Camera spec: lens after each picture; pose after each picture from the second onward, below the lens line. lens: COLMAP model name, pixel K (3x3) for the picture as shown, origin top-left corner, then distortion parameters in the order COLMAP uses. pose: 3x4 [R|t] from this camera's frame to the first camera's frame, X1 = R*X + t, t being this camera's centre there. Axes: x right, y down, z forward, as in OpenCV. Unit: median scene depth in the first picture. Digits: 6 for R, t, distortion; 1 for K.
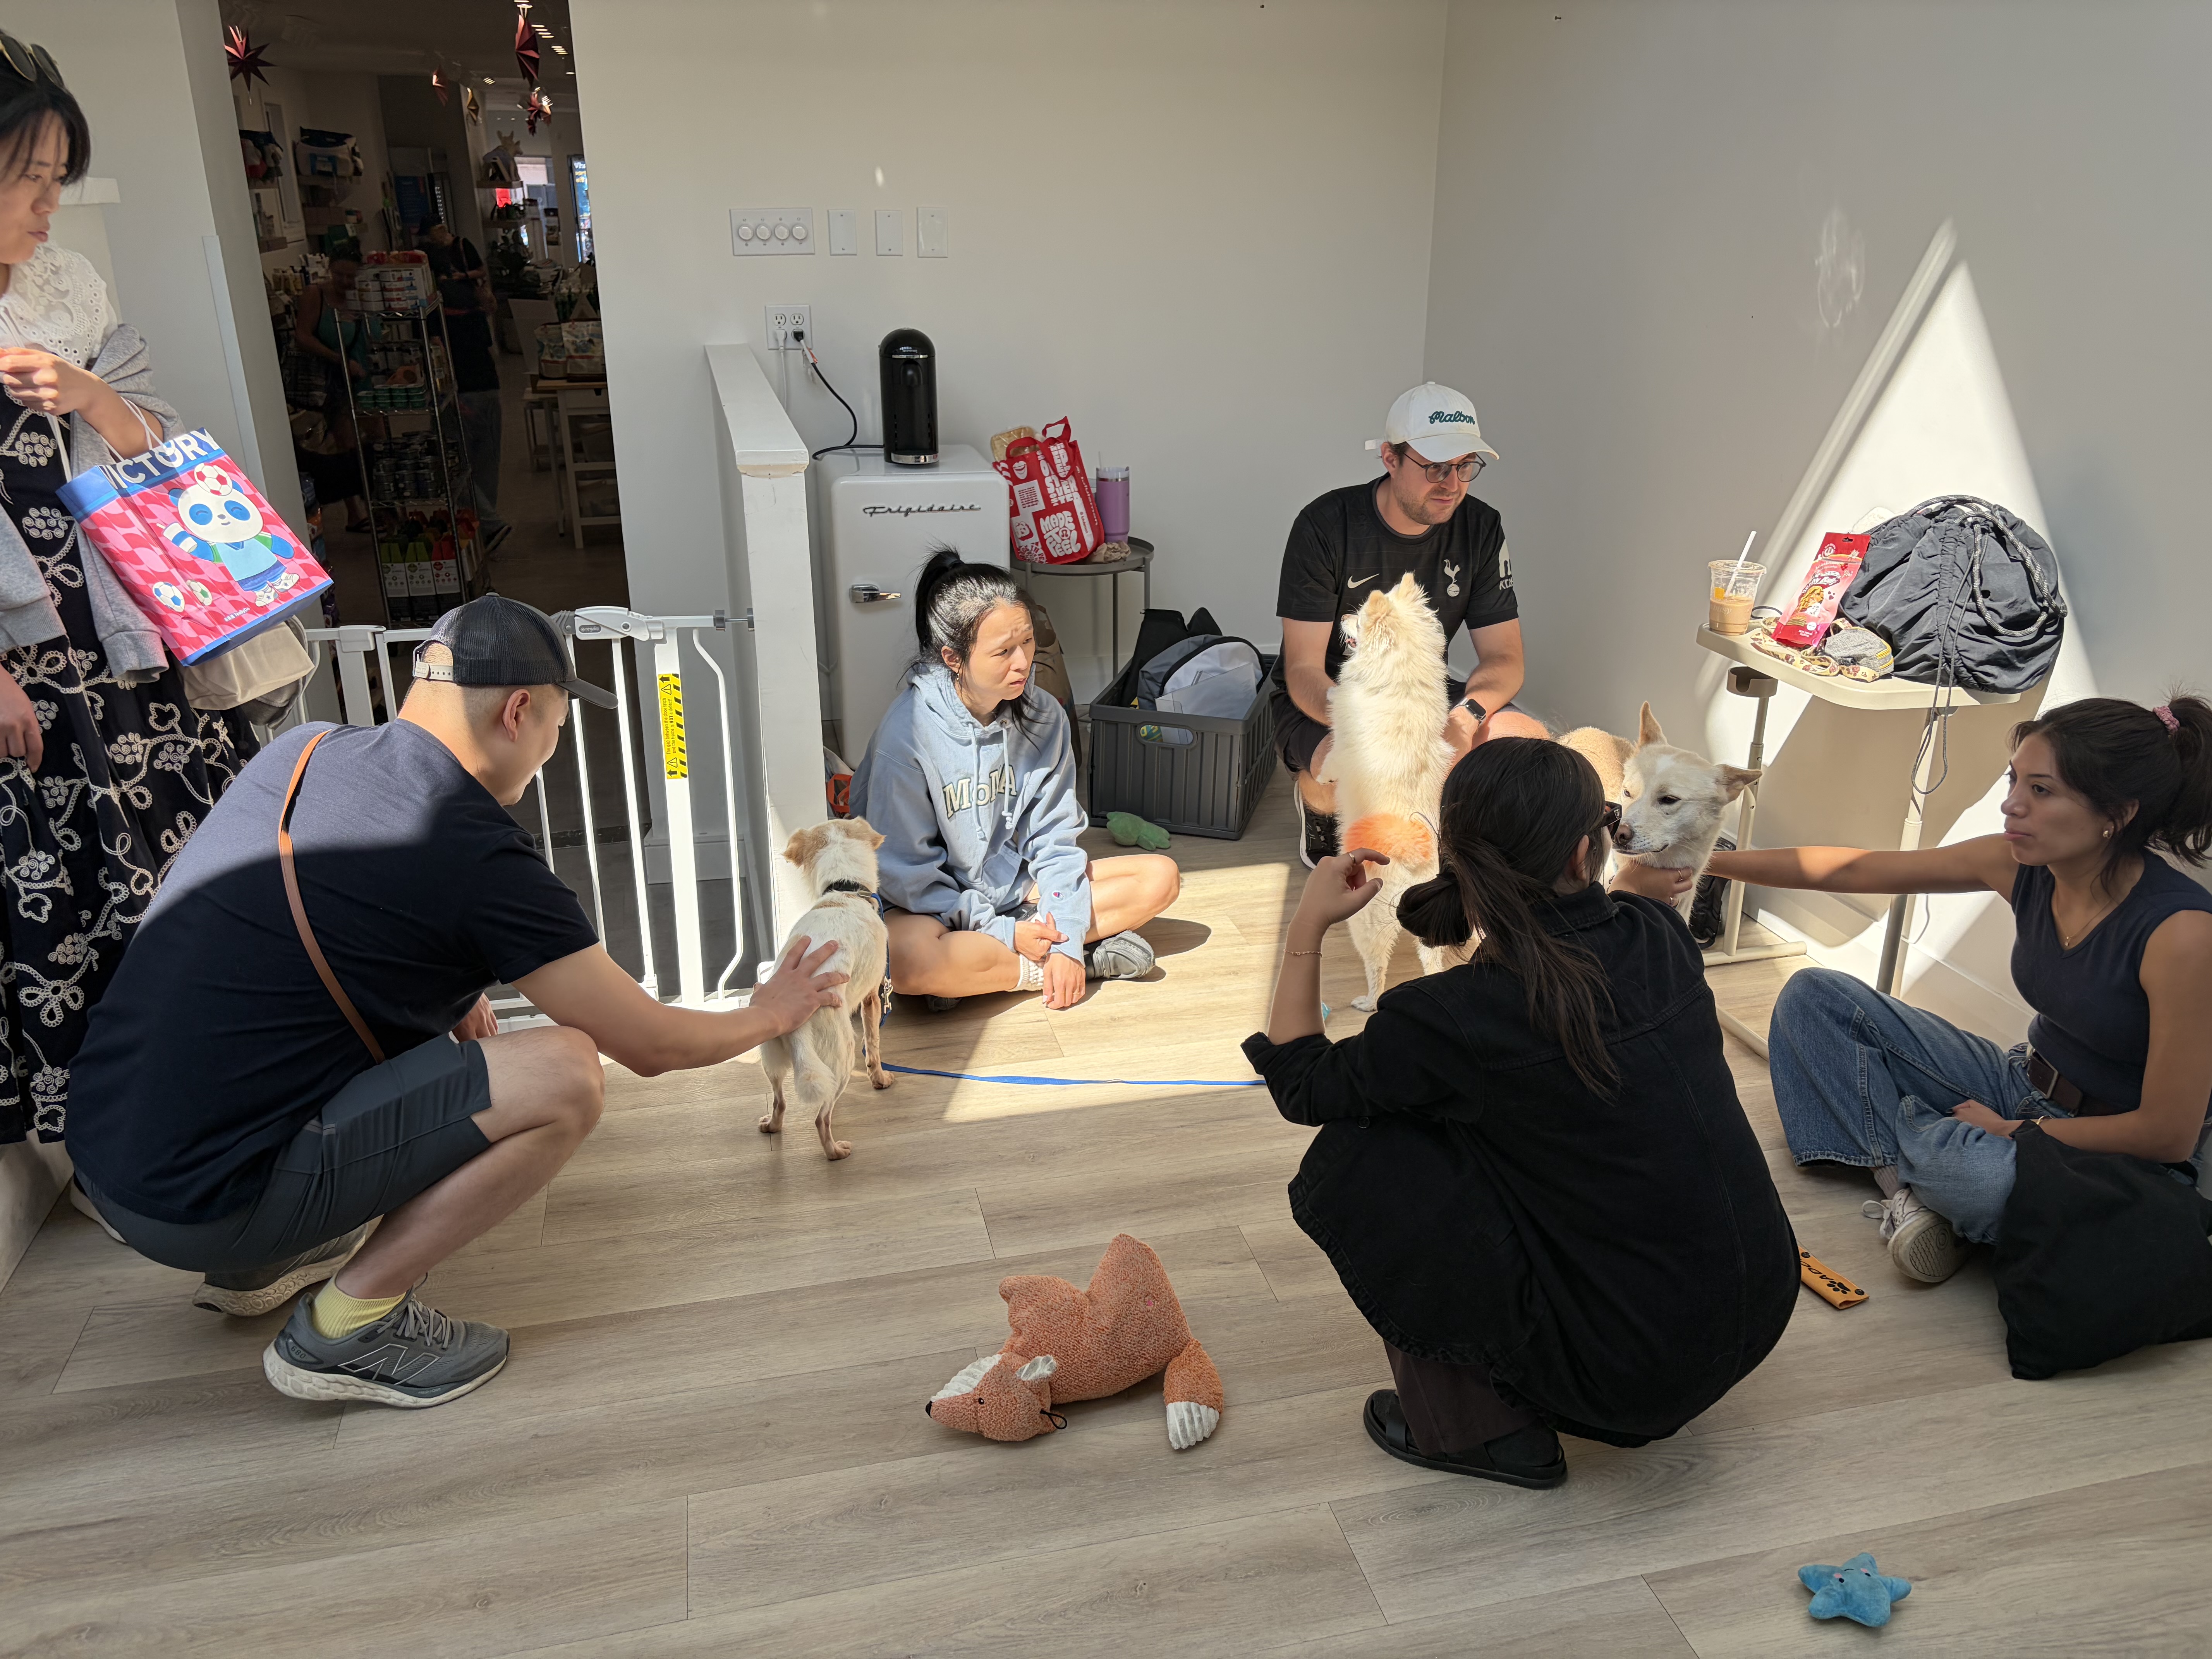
lens RADIAL K [[1687.0, 0, 1133.4], [0, 1687.0, 832.6], [0, 0, 1]] dist [0.045410, -0.049899]
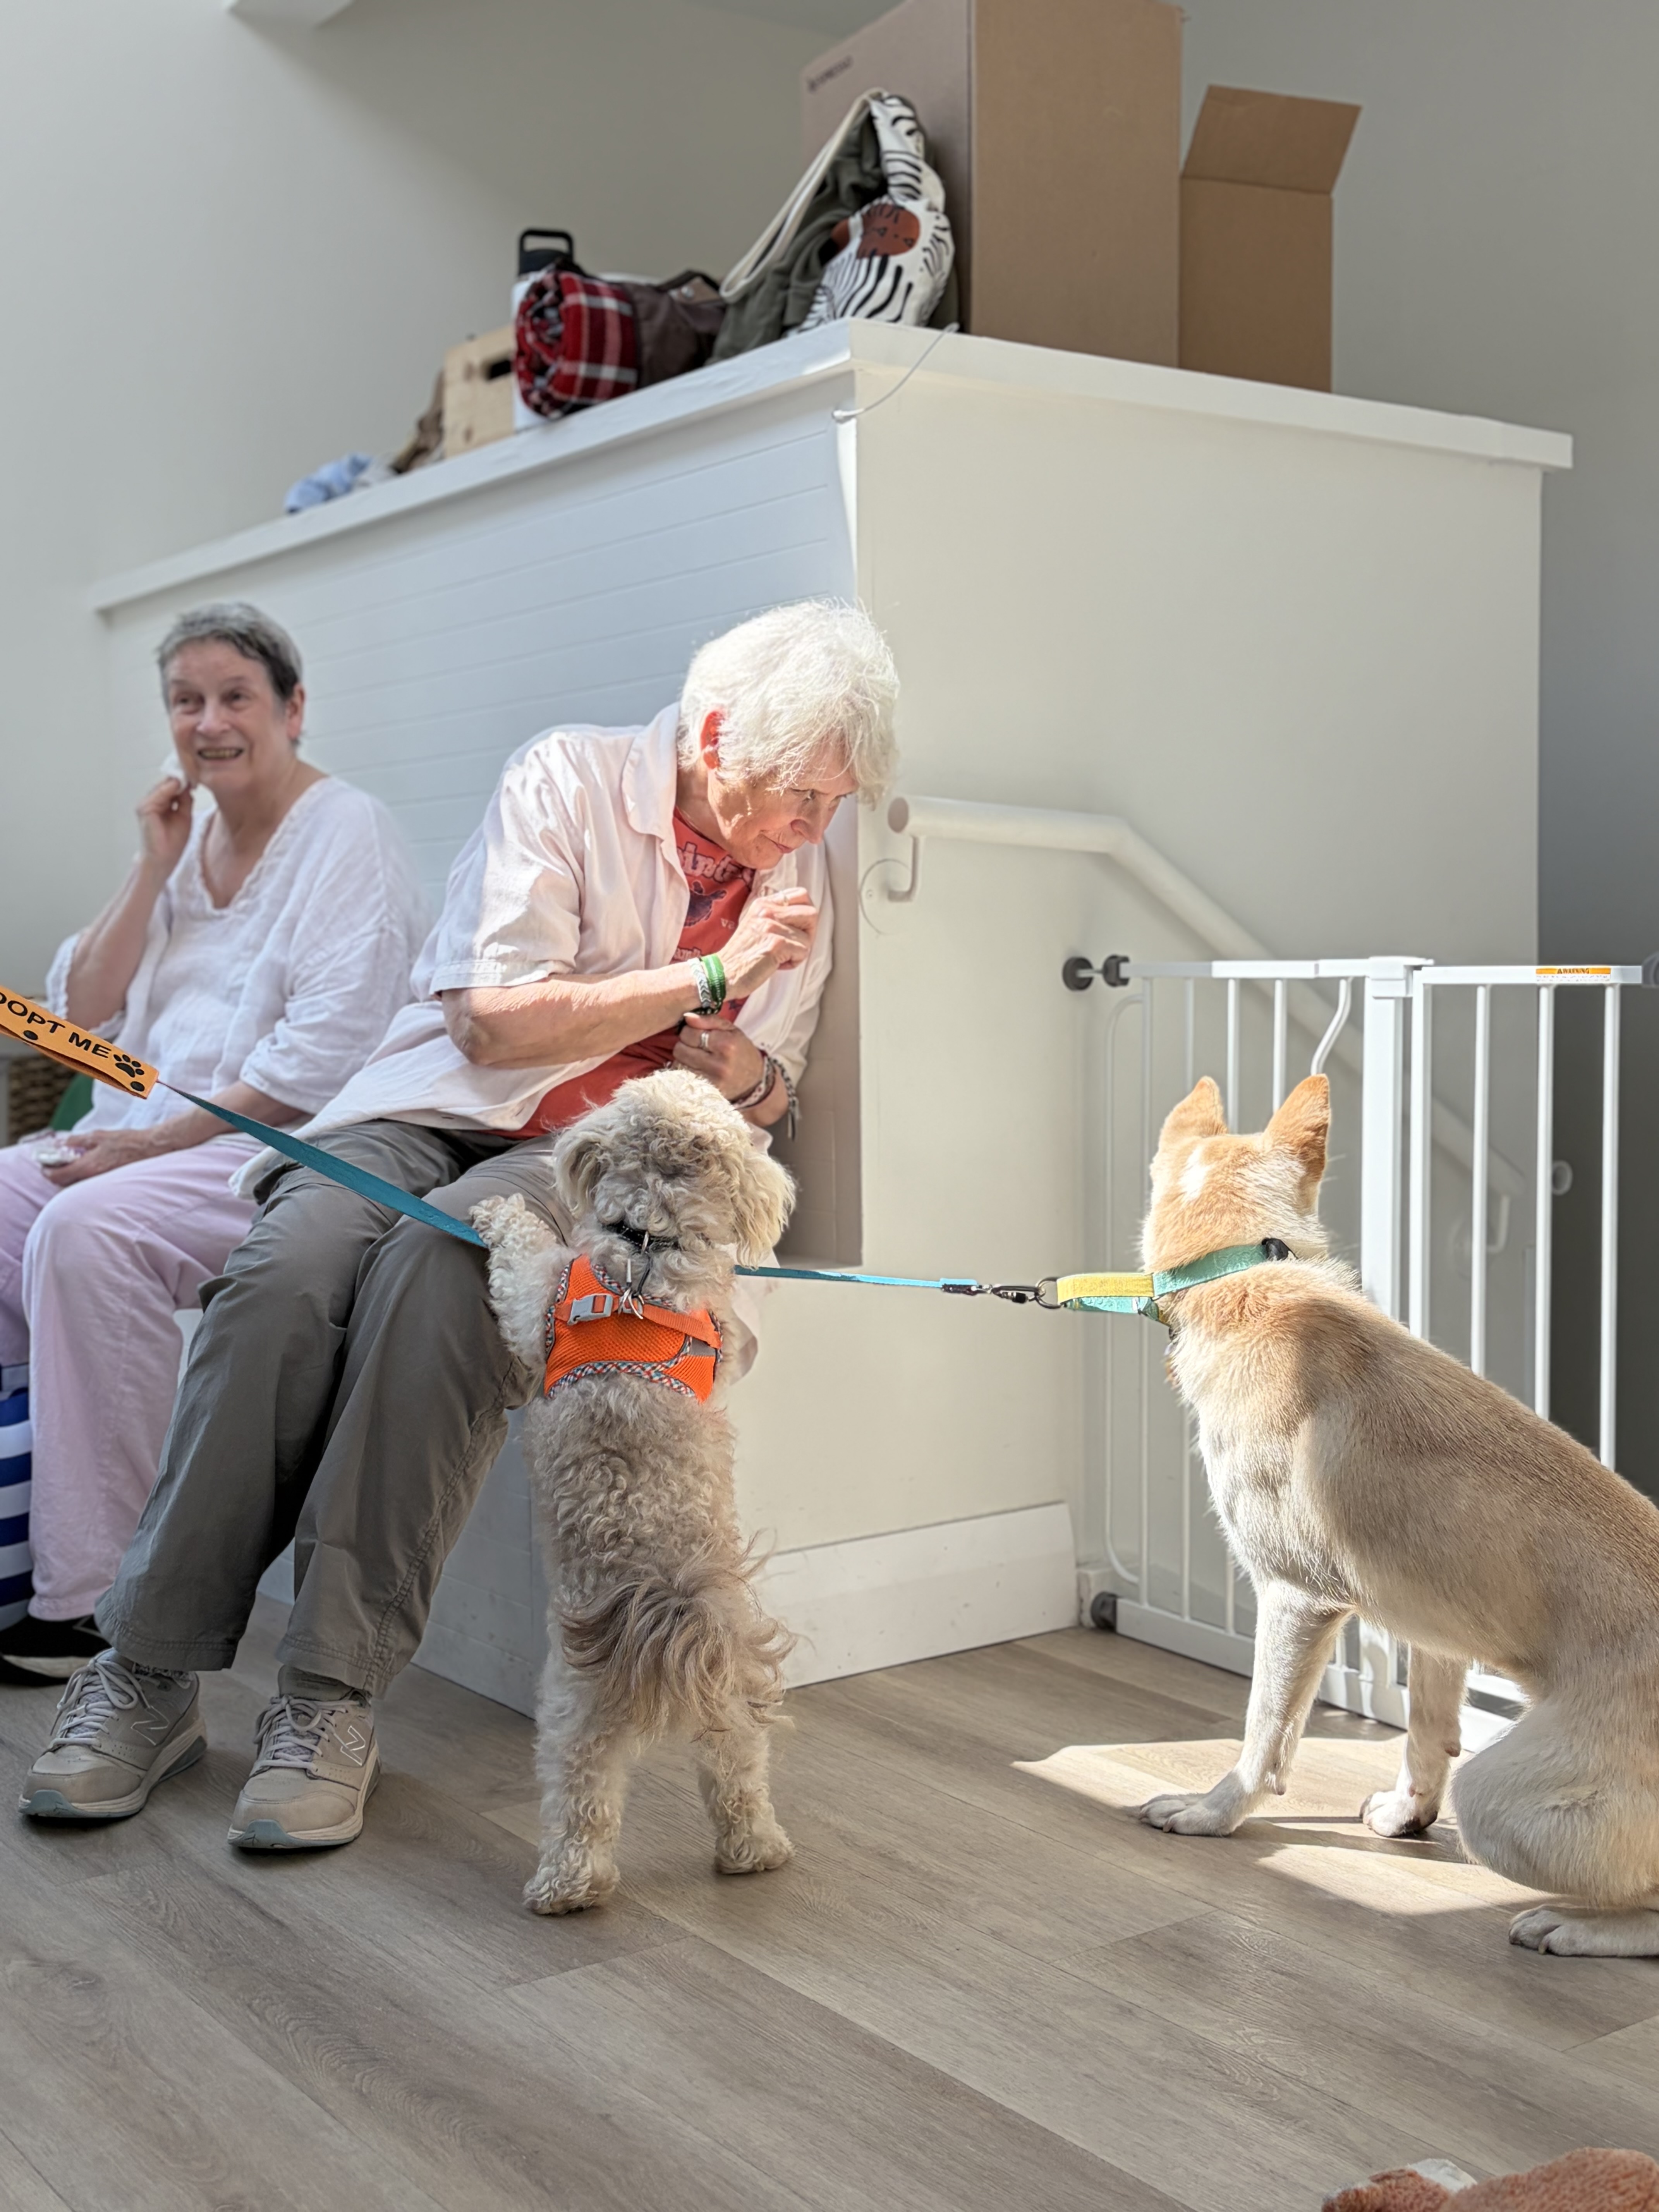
lens RADIAL K [[2605.1, 0, 803.3], [0, 2605.1, 1081.3], [0, 0, 1]] dist [0.021060, 0.000000]
pose [[0.354750, 0.027833, -0.934547, 0.327210], [-0.327498, 0.939929, -0.096323, 0.077150], [0.875727, 0.340233, 0.342555, 0.486776]]
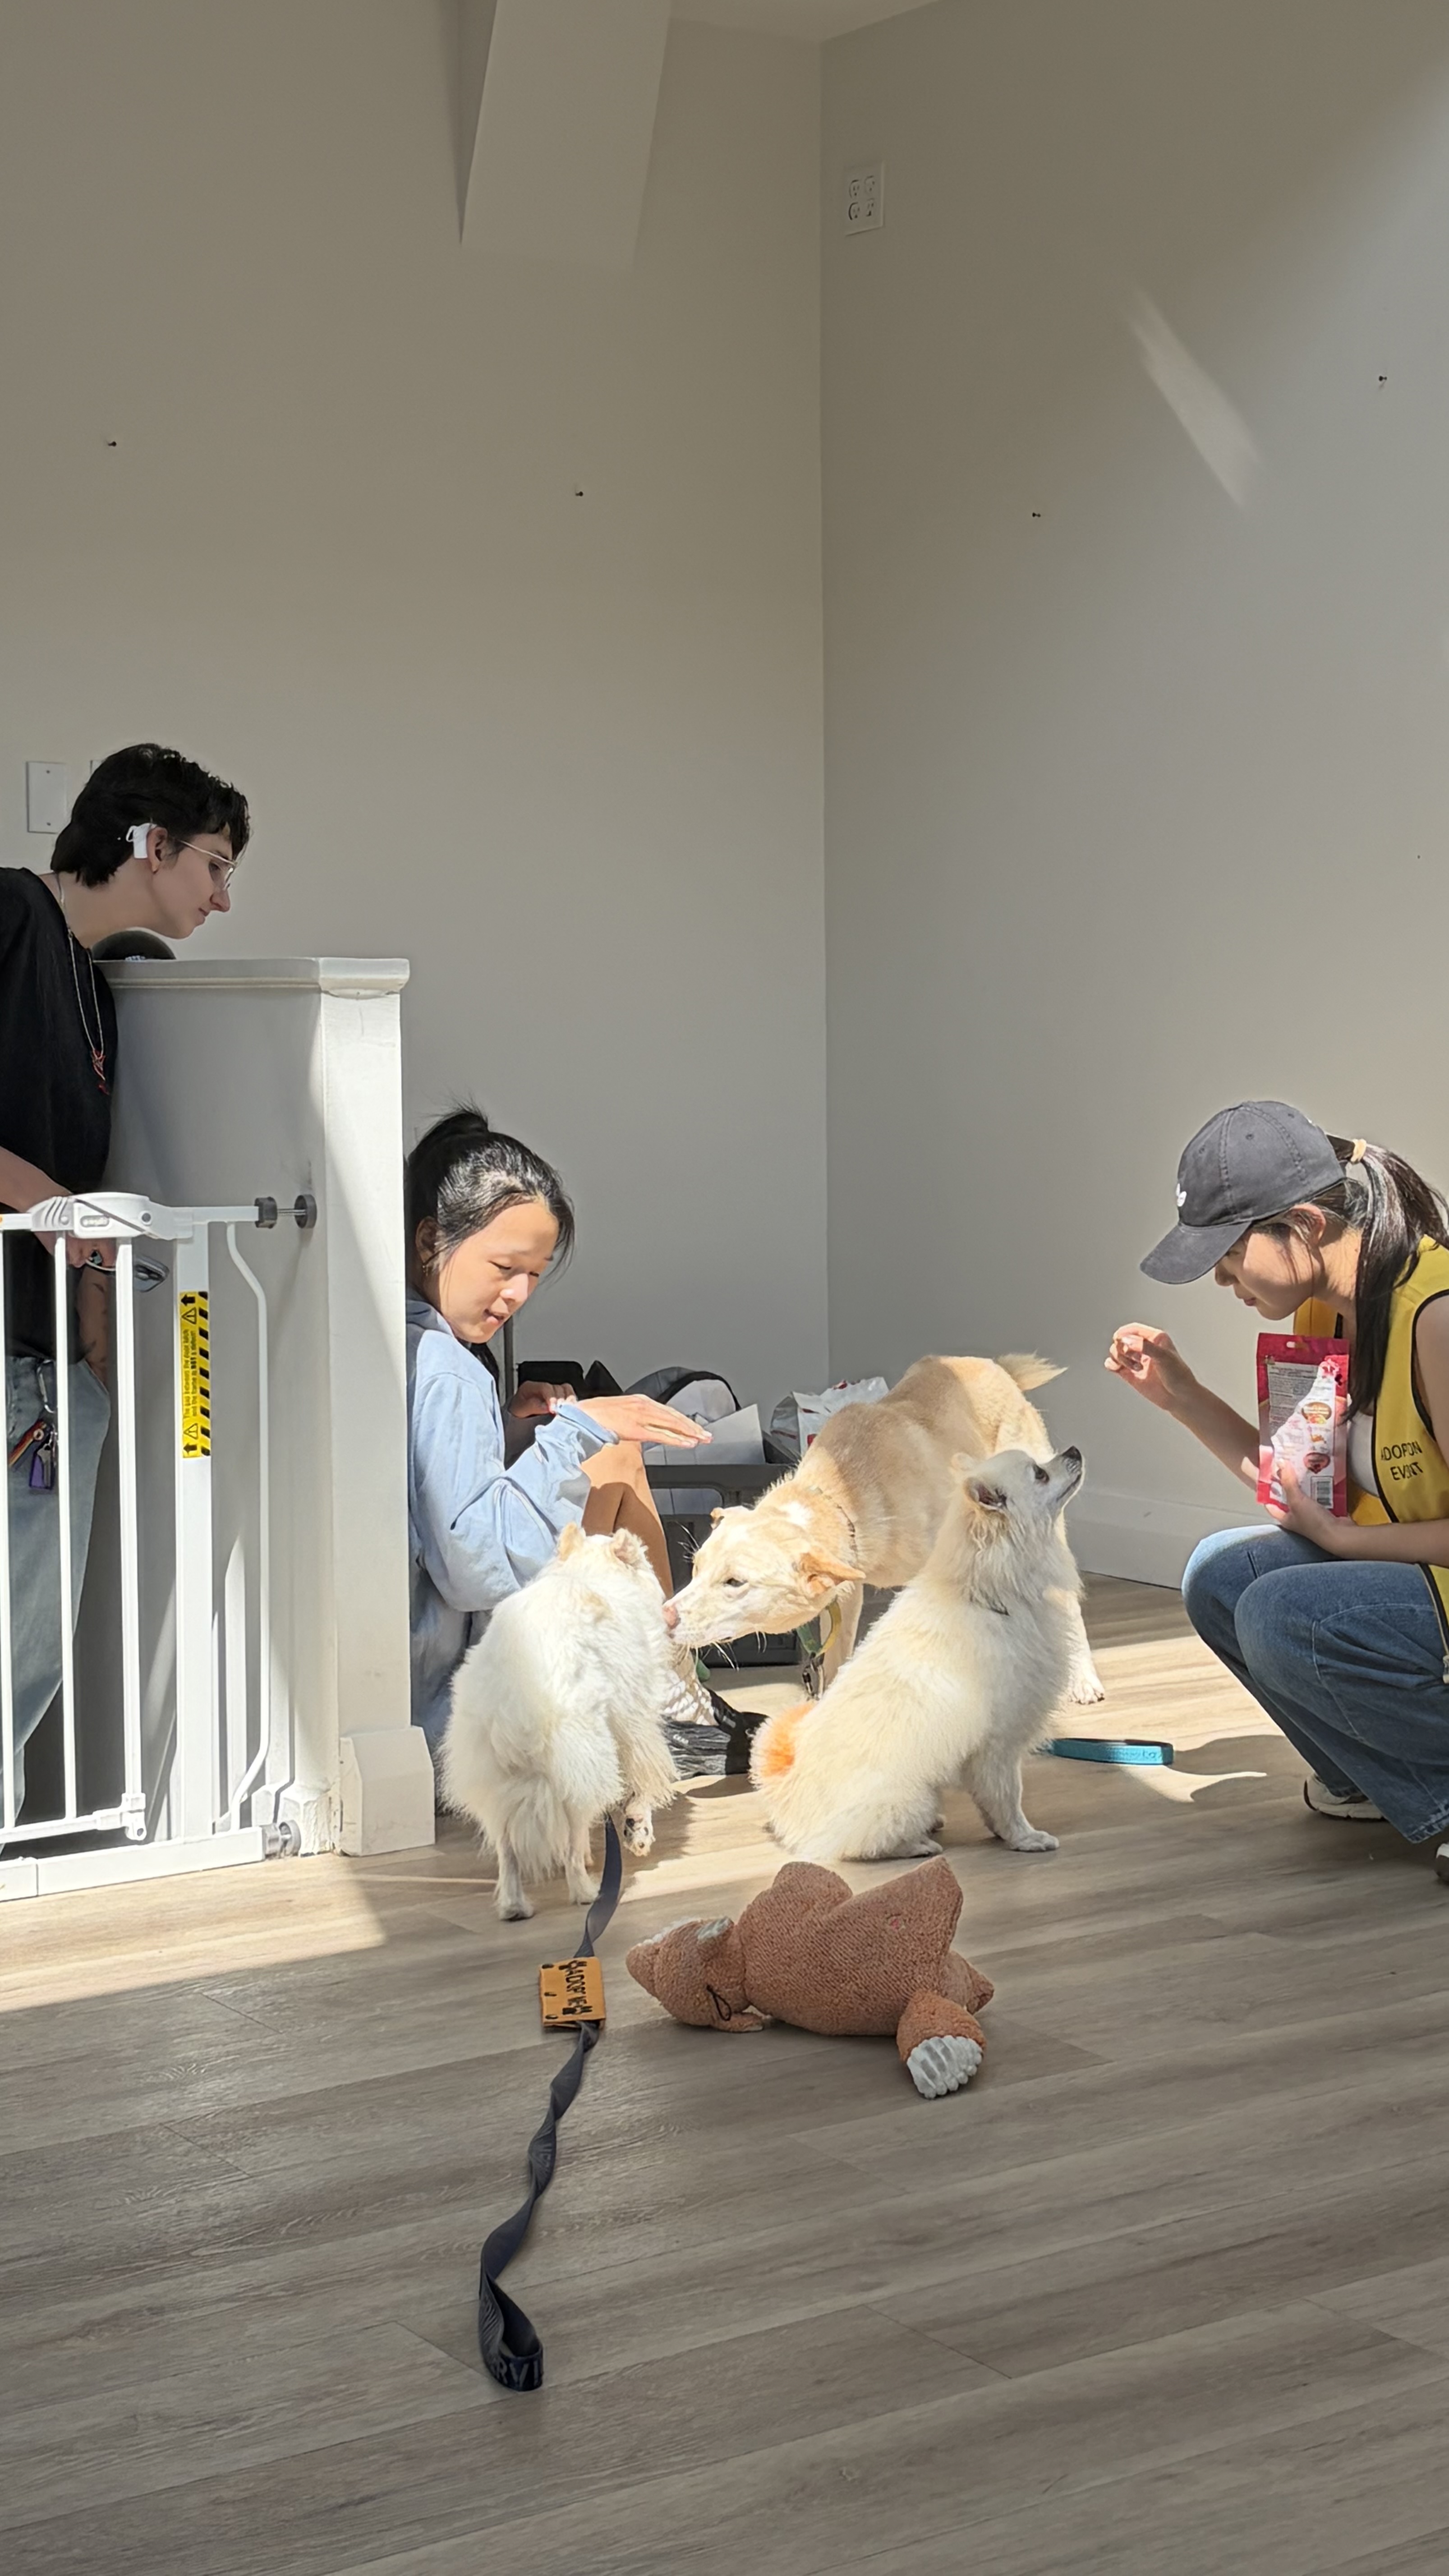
lens RADIAL K [[3724.1, 0, 905.9], [0, 3724.1, 1334.5], [0, 0, 1]] dist [0.079078, 0.000000]
pose [[0.925480, -0.051038, 0.375343, -0.573054], [0.153308, 0.956569, -0.247937, 0.332362], [-0.346387, 0.287004, 0.893109, -0.406671]]
